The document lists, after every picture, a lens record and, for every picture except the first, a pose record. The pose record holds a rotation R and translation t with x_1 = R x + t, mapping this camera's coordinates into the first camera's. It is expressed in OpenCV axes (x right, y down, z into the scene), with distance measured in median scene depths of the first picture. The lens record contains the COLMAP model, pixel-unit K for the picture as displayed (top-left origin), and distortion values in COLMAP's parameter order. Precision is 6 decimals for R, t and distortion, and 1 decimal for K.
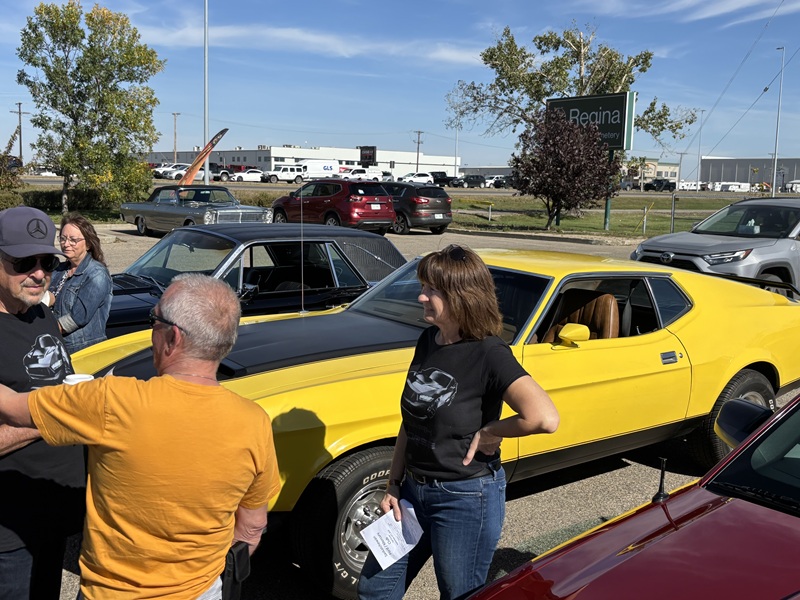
lens RADIAL K [[879.1, 0, 392.5], [0, 879.1, 281.2], [0, 0, 1]] dist [0.236738, -1.011442]
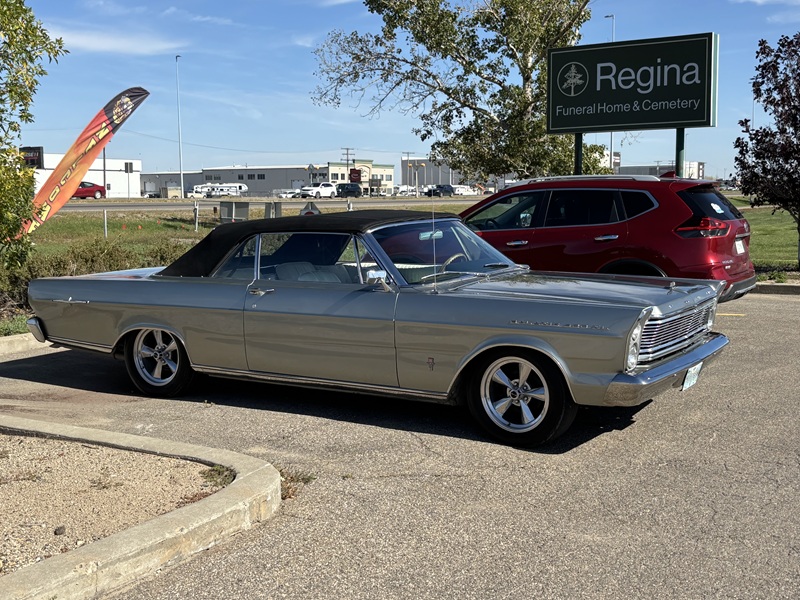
lens RADIAL K [[1008.9, 0, 400.0], [0, 1008.9, 300.0], [0, 0, 1]] dist [0.187253, -0.627101]
pose [[0.935538, -0.066913, 0.346831, -0.150483], [0.068180, 0.997636, 0.008562, -0.037322], [-0.346584, 0.015637, 0.937889, 0.317022]]
